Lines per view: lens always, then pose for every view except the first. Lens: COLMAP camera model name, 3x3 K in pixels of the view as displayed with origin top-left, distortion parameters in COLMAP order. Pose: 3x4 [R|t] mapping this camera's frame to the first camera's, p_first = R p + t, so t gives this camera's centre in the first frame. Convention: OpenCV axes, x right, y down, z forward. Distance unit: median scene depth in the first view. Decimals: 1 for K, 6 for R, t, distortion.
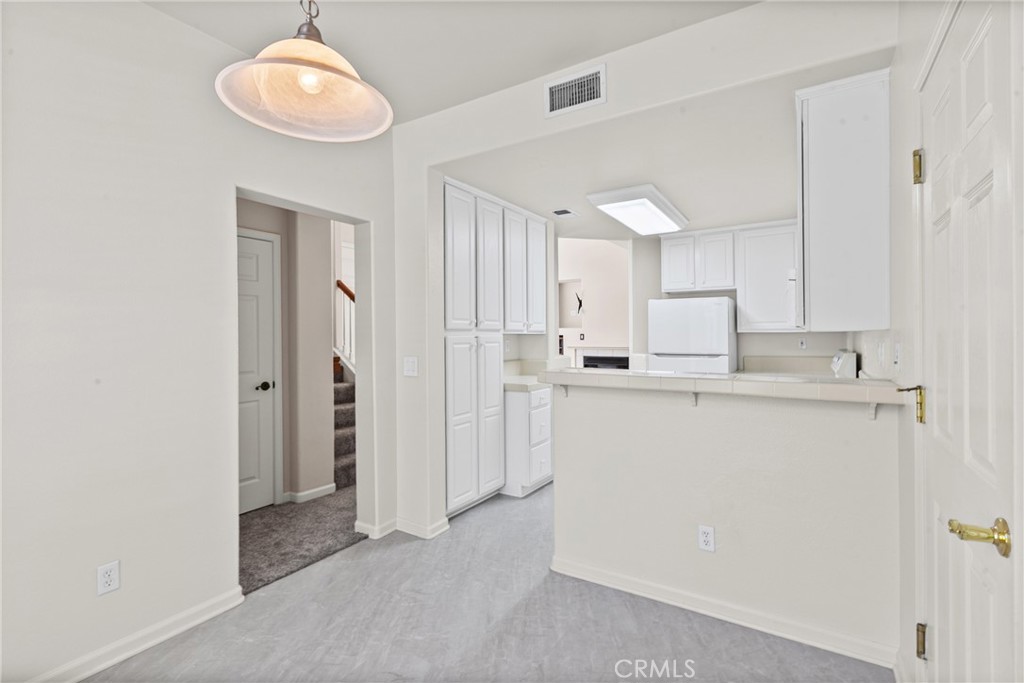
lens RADIAL K [[458.8, 0, 506.9], [0, 458.8, 335.5], [0, 0, 1]] dist [-0.000497, -0.000186]
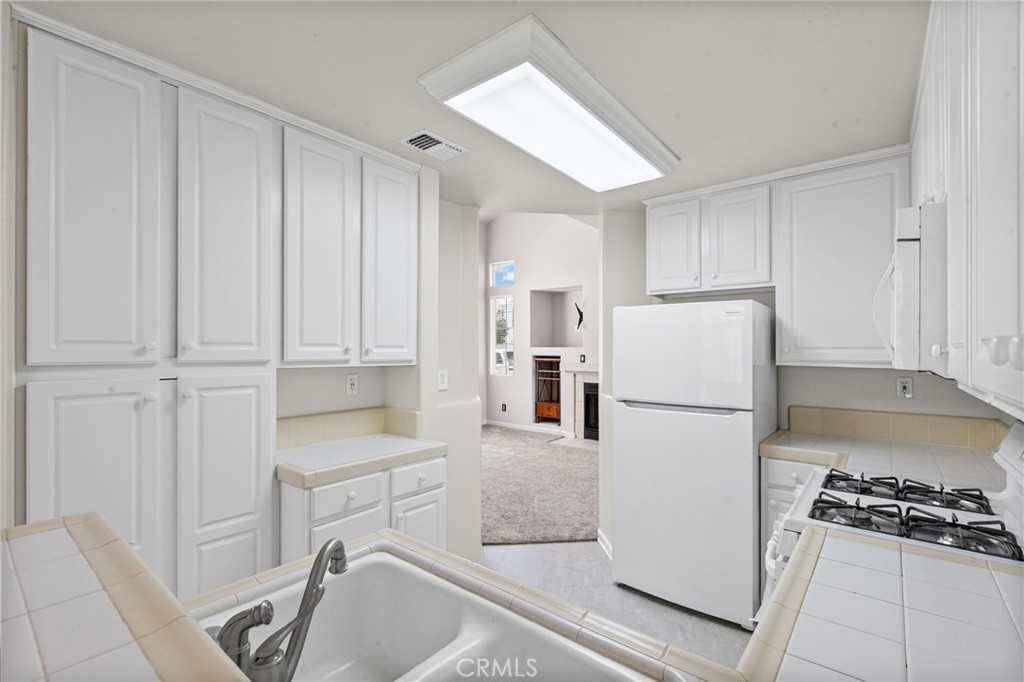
lens RADIAL K [[459.6, 0, 497.3], [0, 459.6, 349.9], [0, 0, 1]] dist [0.000381, 0.000220]
pose [[0.992712, 0.010771, -0.120028, 0.249355], [-0.010823, 0.999941, 0.000220, -0.023516], [0.120023, 0.001081, 0.992771, 0.433422]]
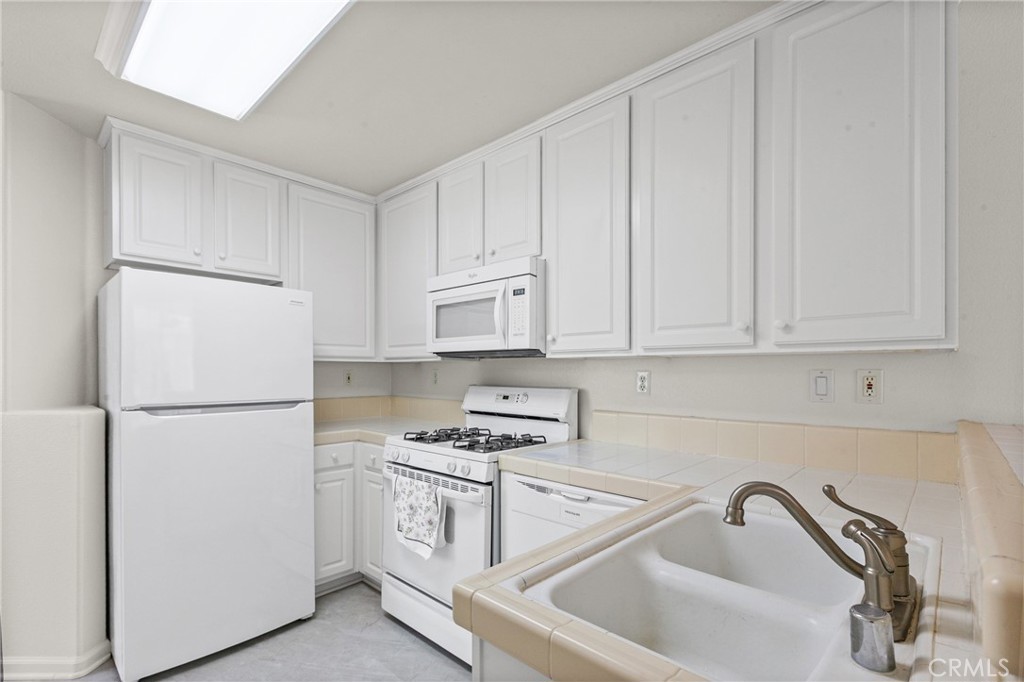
lens RADIAL K [[471.4, 0, 512.0], [0, 471.4, 372.9], [0, 0, 1]] dist [0.001411, 0.000235]
pose [[0.170965, 0.007288, 0.985250, -0.019714], [-0.003380, 0.999971, -0.006810, 0.012082], [-0.985271, -0.002166, 0.170985, 0.660418]]
